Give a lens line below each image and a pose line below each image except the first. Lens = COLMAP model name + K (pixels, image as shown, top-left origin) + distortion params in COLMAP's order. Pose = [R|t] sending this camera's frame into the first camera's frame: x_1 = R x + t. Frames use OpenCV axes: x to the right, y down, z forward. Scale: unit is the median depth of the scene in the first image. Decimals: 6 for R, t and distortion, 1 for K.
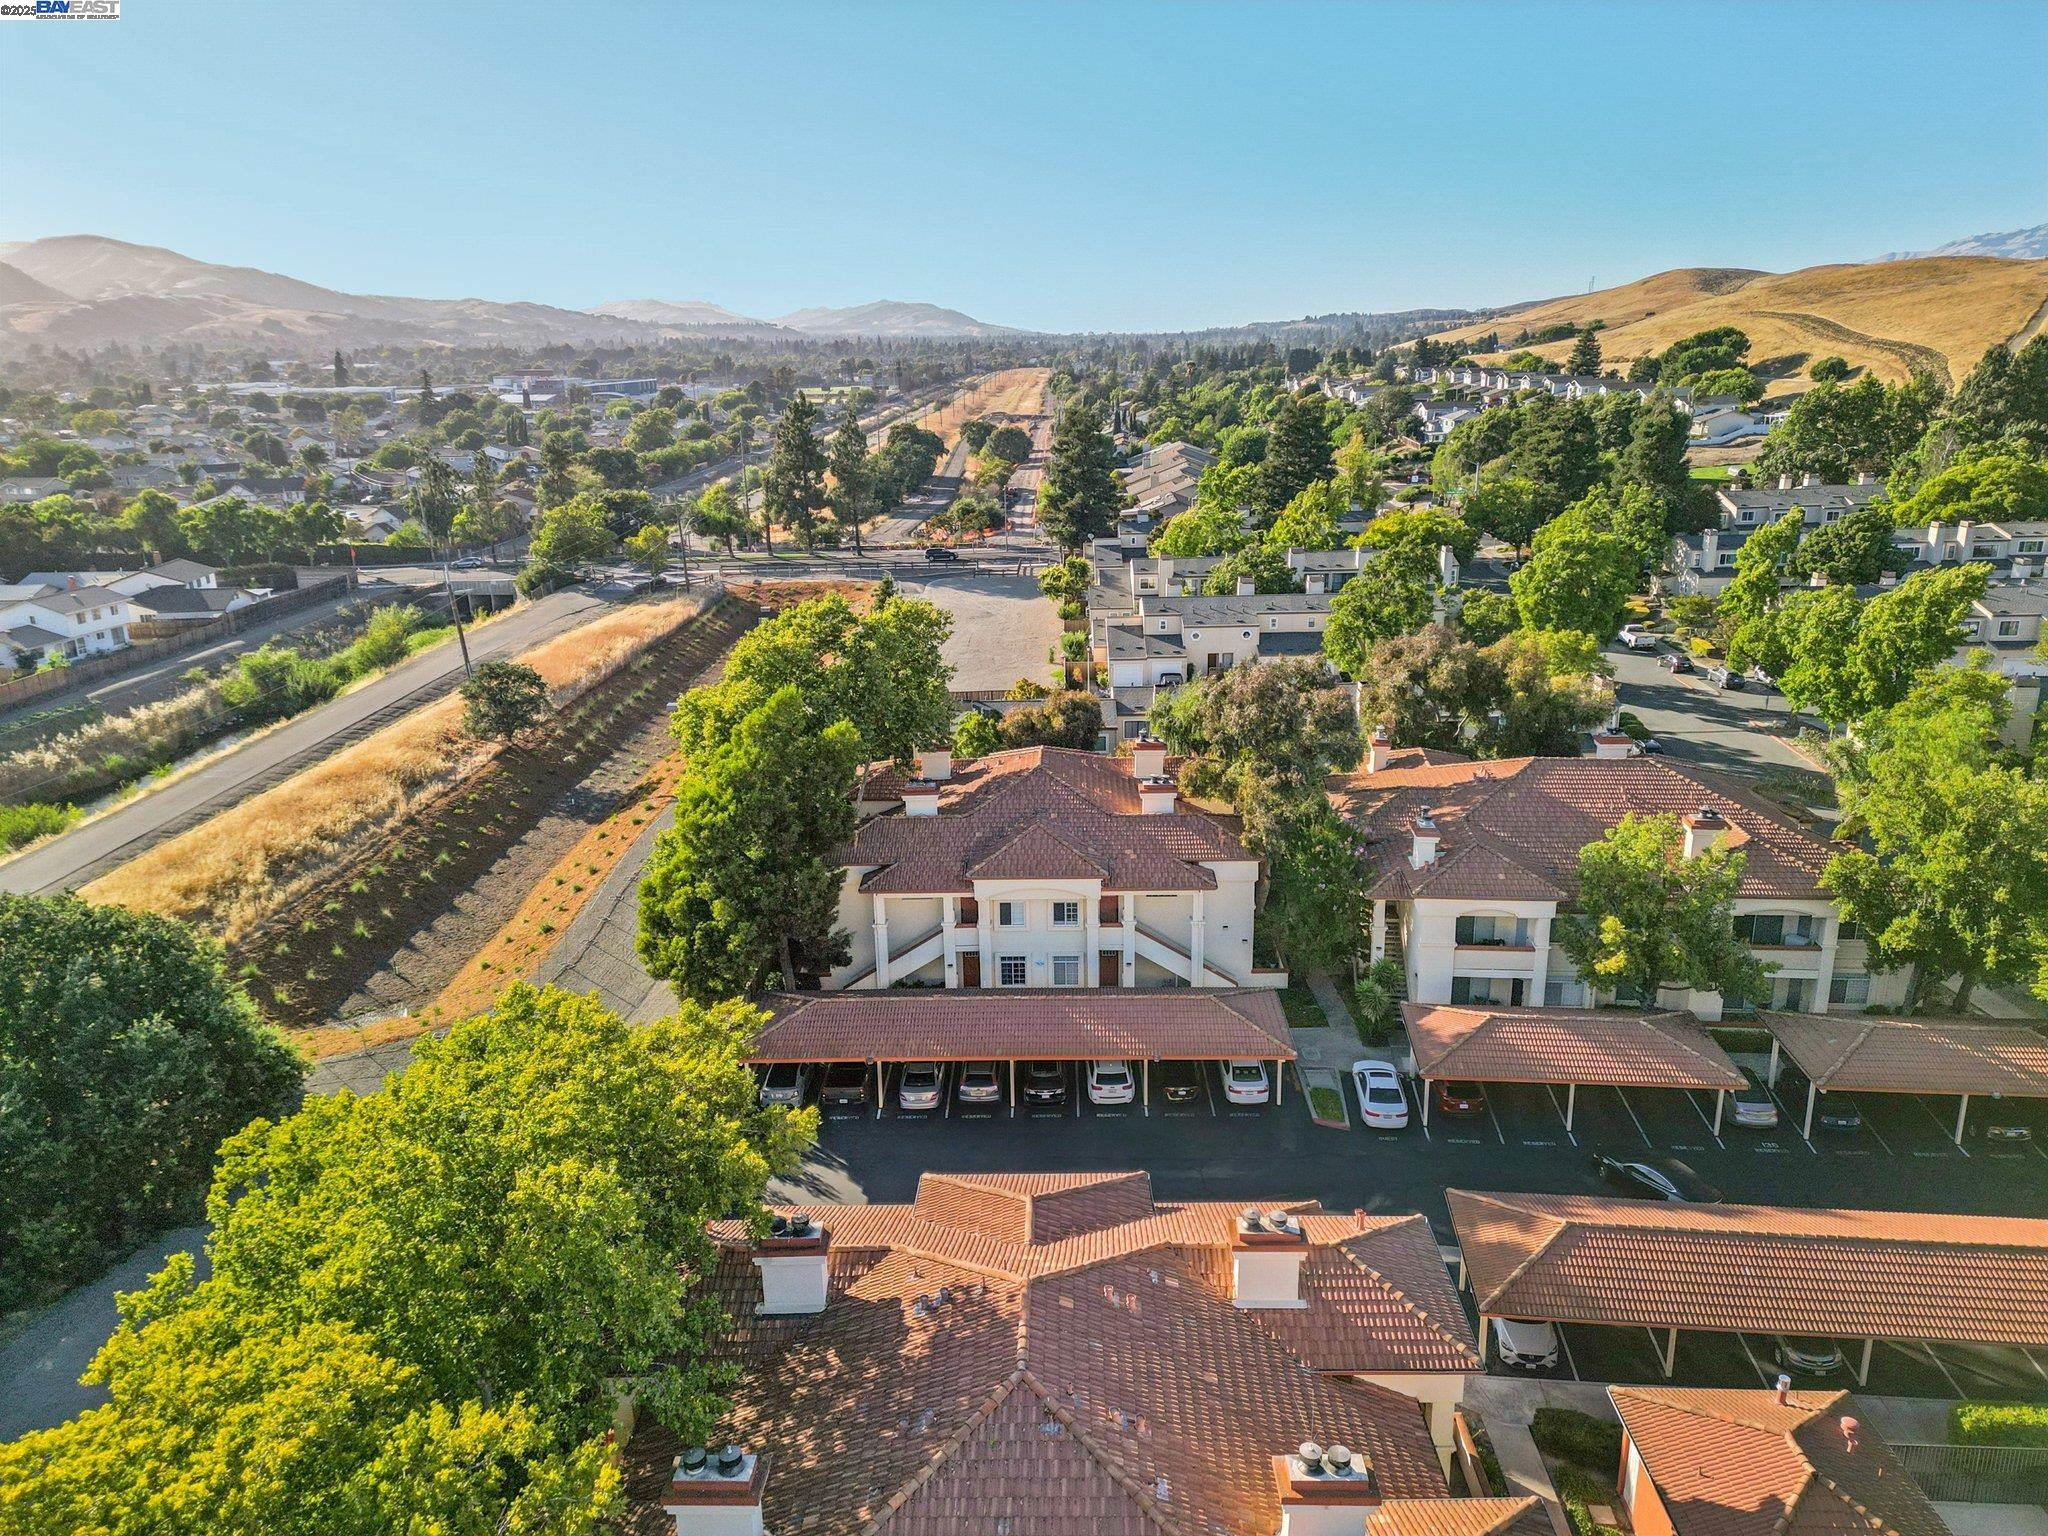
lens RADIAL K [[1444.0, 0, 1035.7], [0, 1444.0, 785.6], [0, 0, 1]] dist [0.080976, -0.083245]
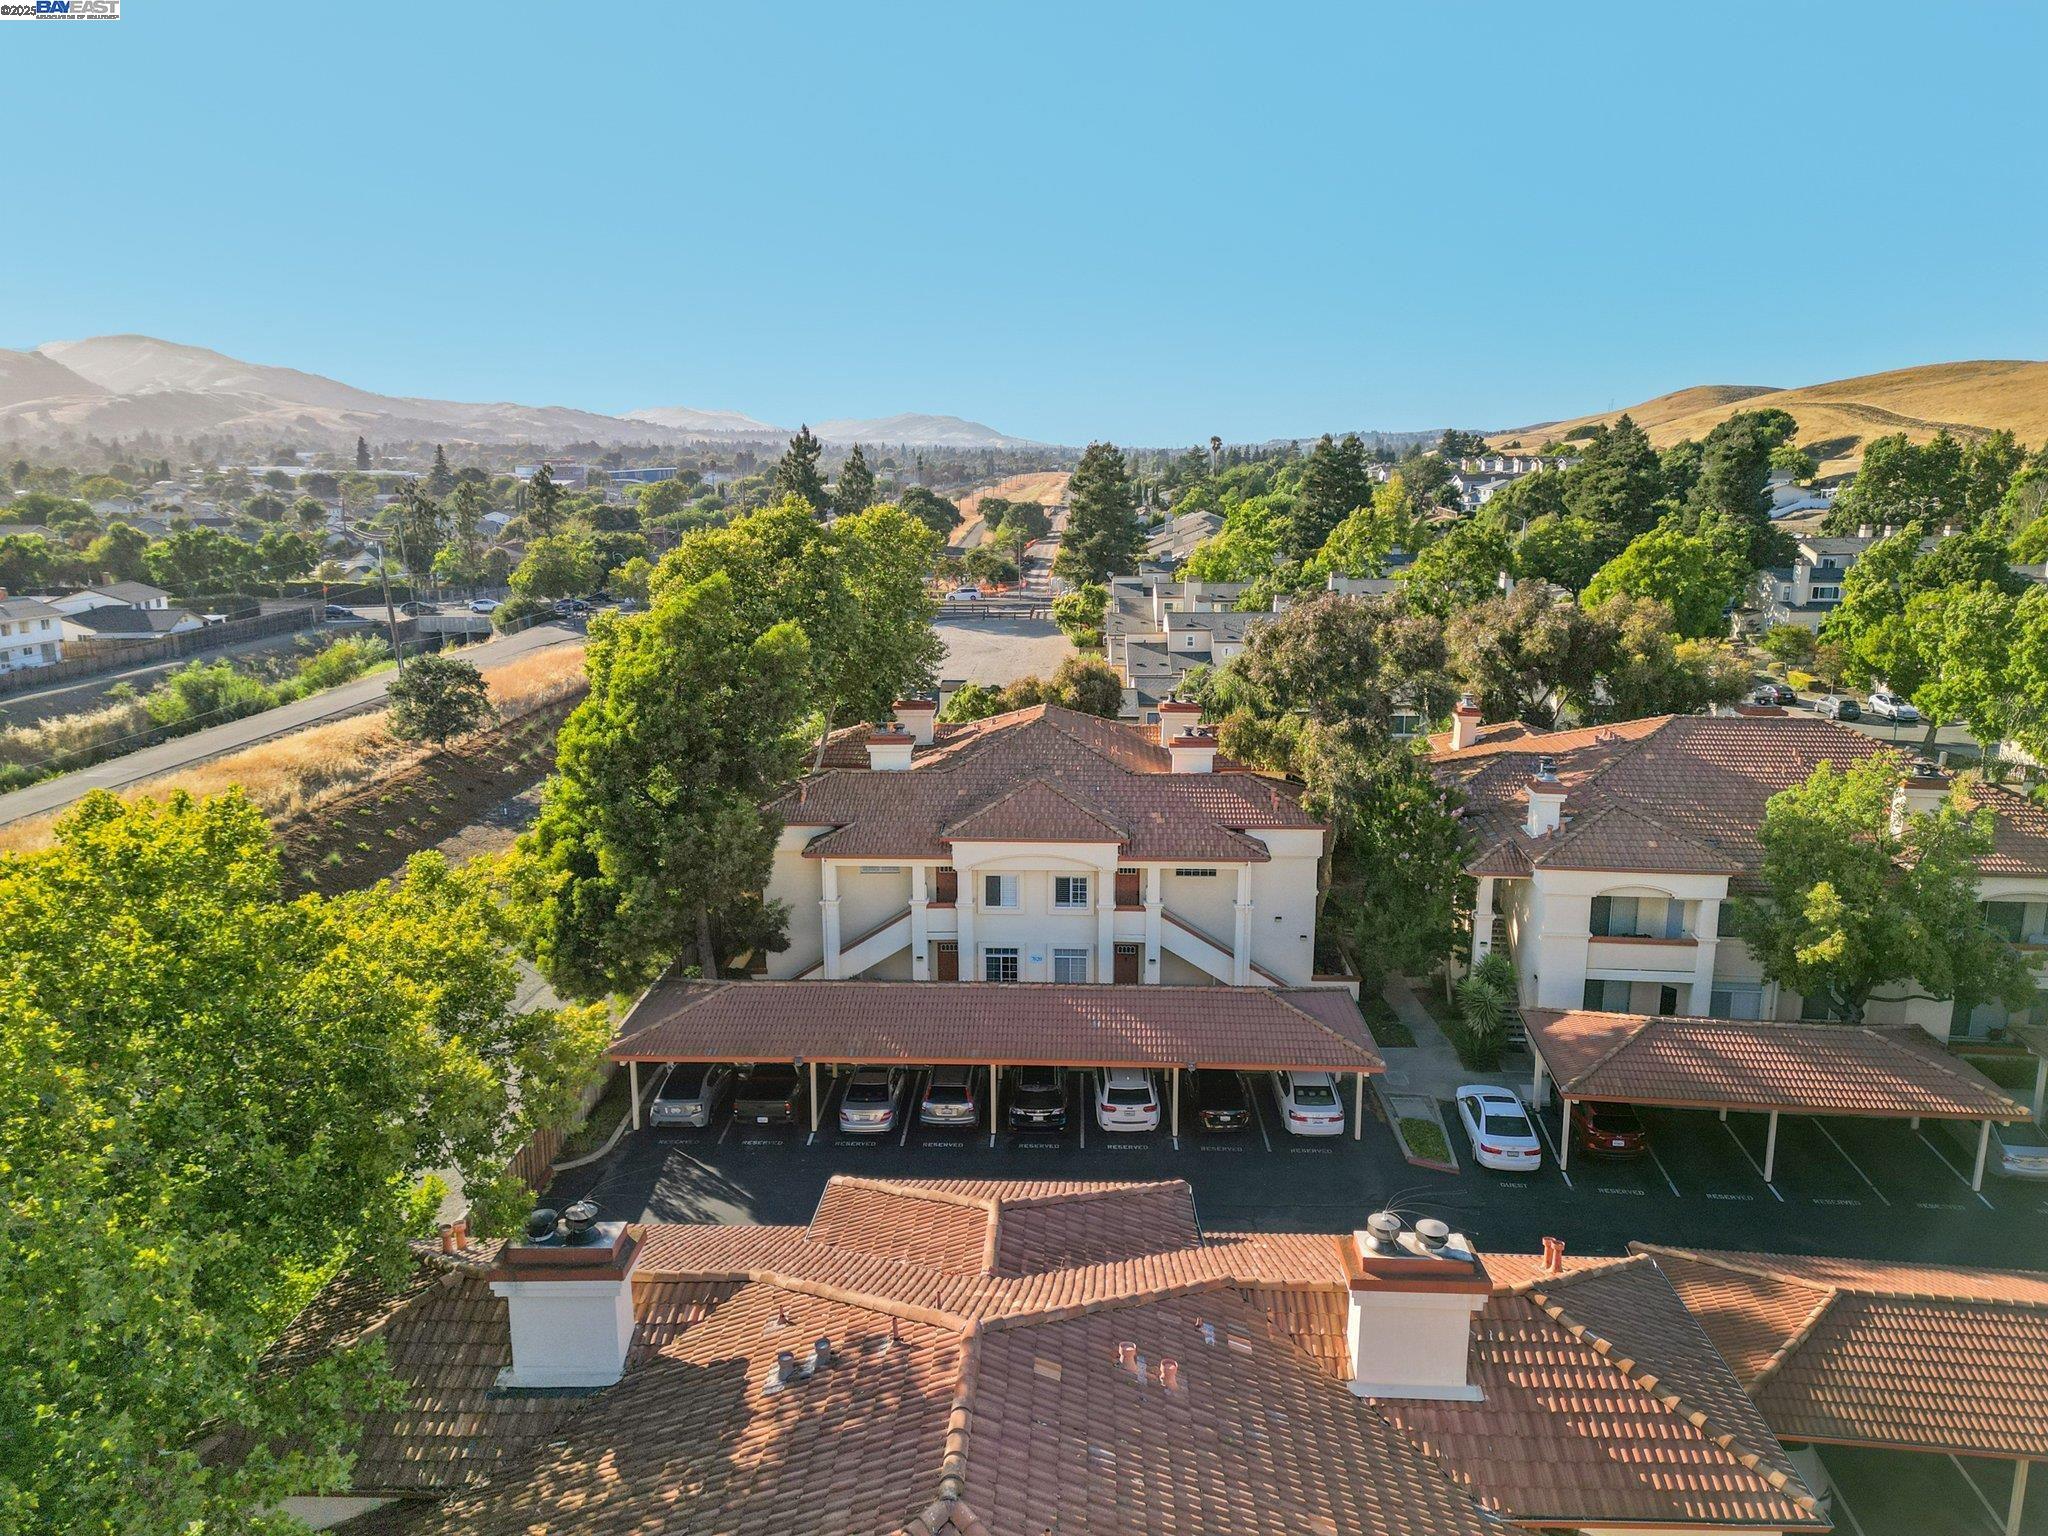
lens RADIAL K [[1444.0, 0, 1035.7], [0, 1444.0, 785.6], [0, 0, 1]] dist [0.080976, -0.083245]
pose [[0.999708, 0.021567, -0.010888, 0.006320], [-0.022359, 0.996642, -0.078770, 0.065699], [0.009153, 0.078991, 0.996833, 0.161451]]
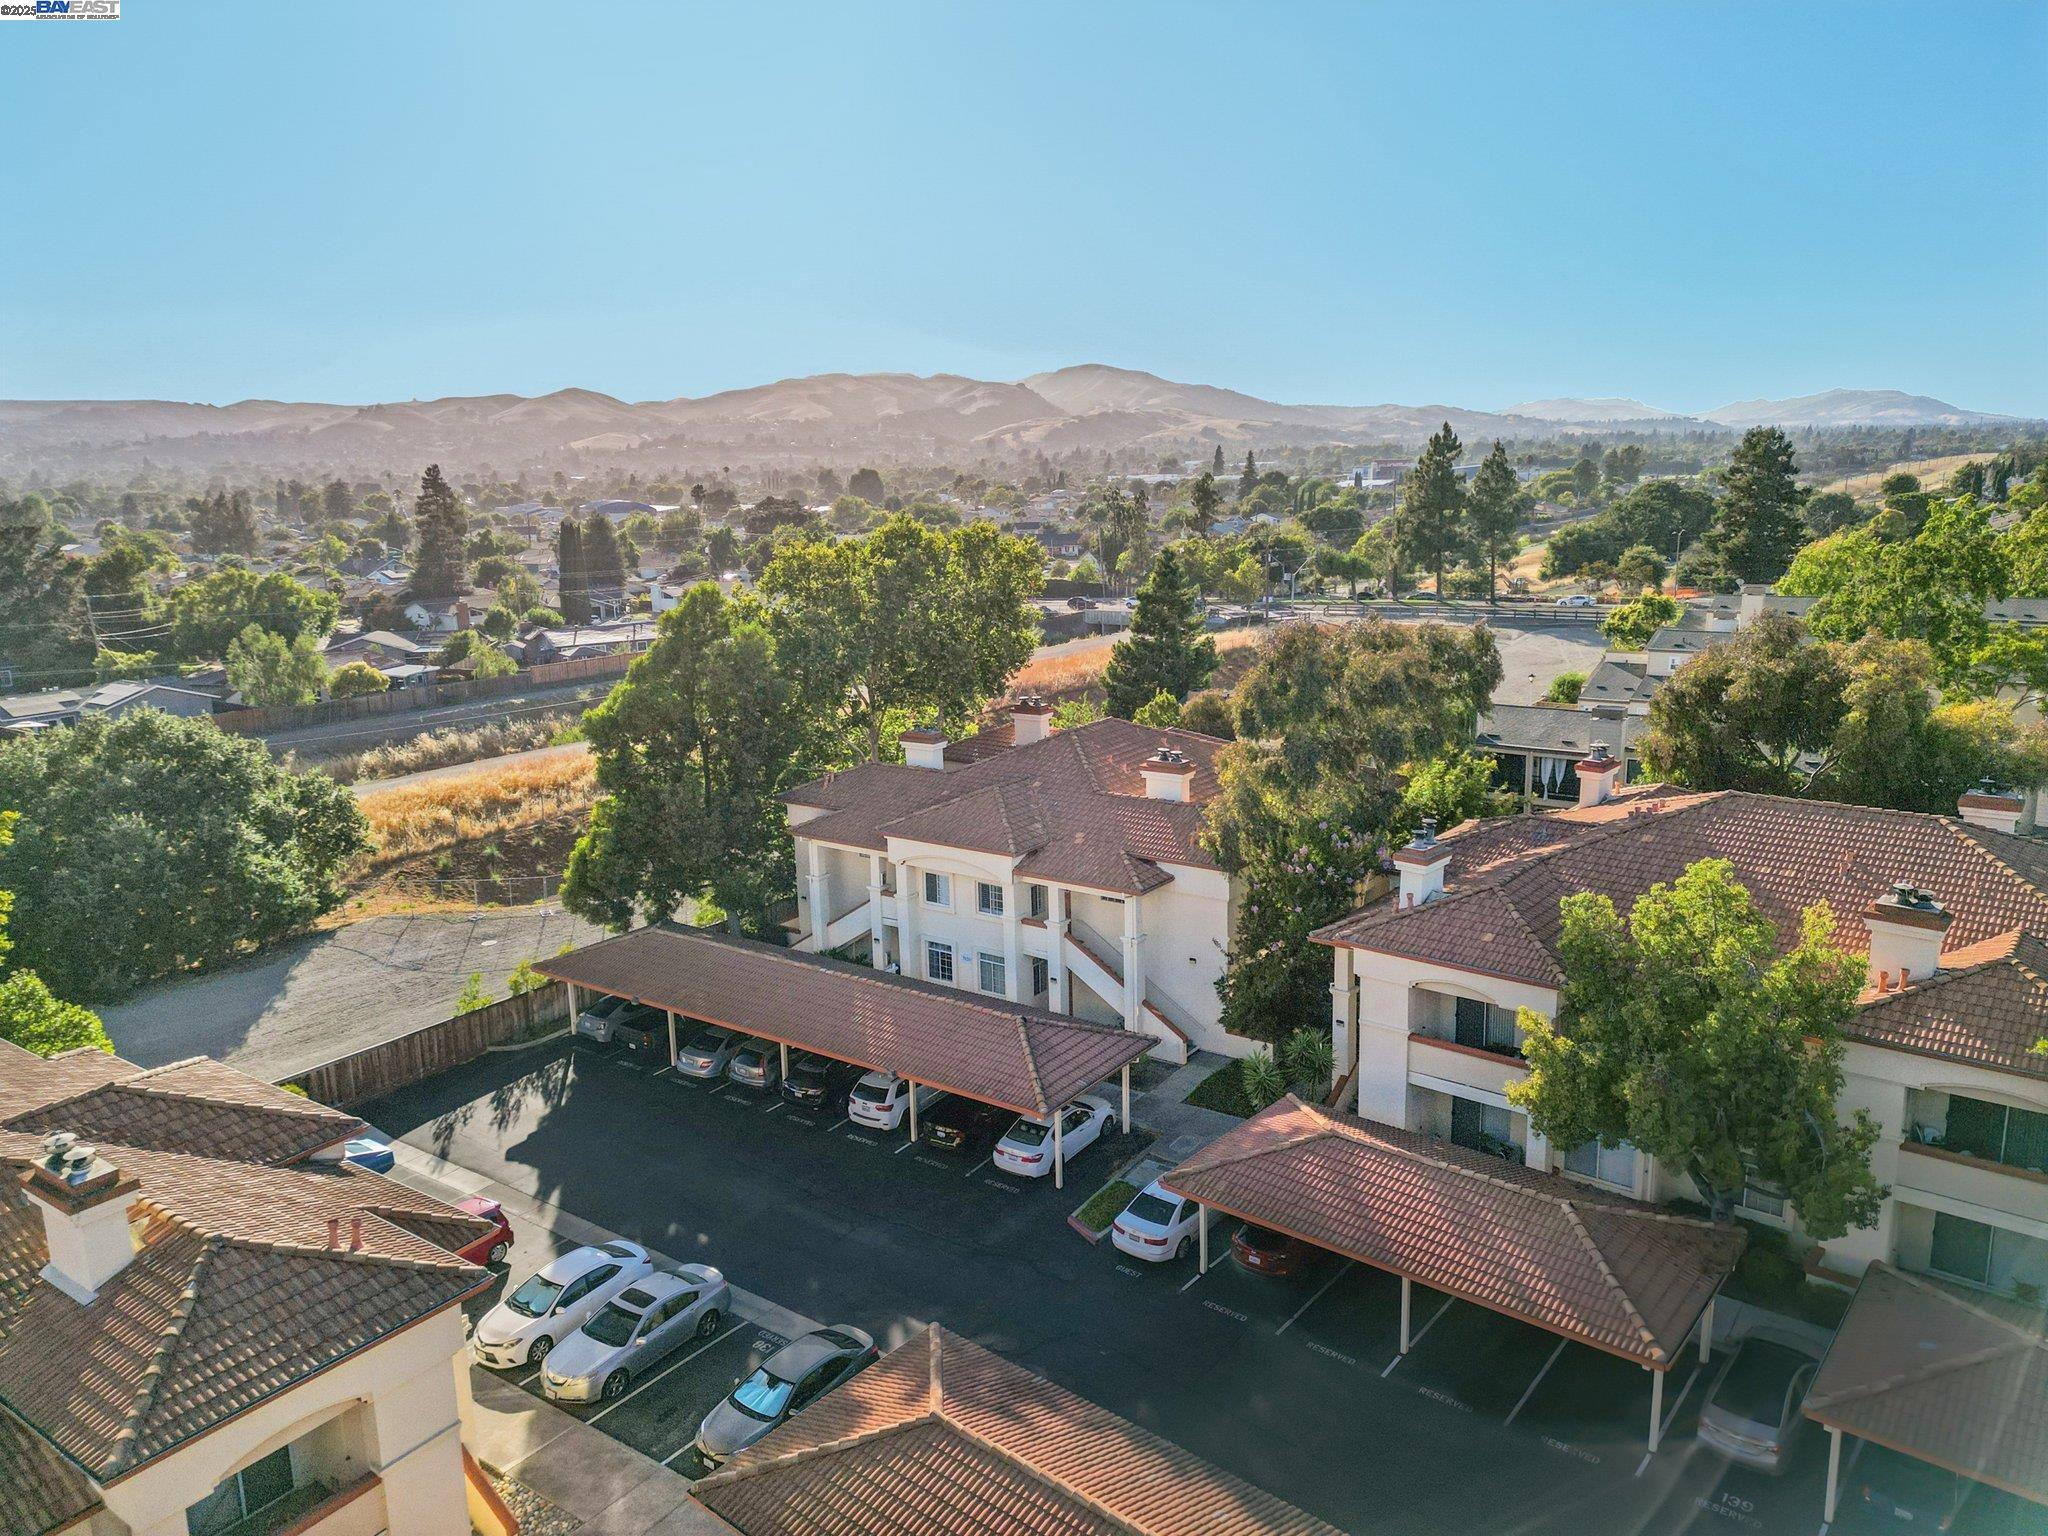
lens RADIAL K [[1444.0, 0, 1035.7], [0, 1444.0, 785.6], [0, 0, 1]] dist [0.080976, -0.083245]
pose [[0.821794, 0.119911, -0.557024, 0.333488], [-0.158779, 0.987074, -0.021763, 0.028515], [0.547214, 0.106328, 0.830211, 0.248844]]
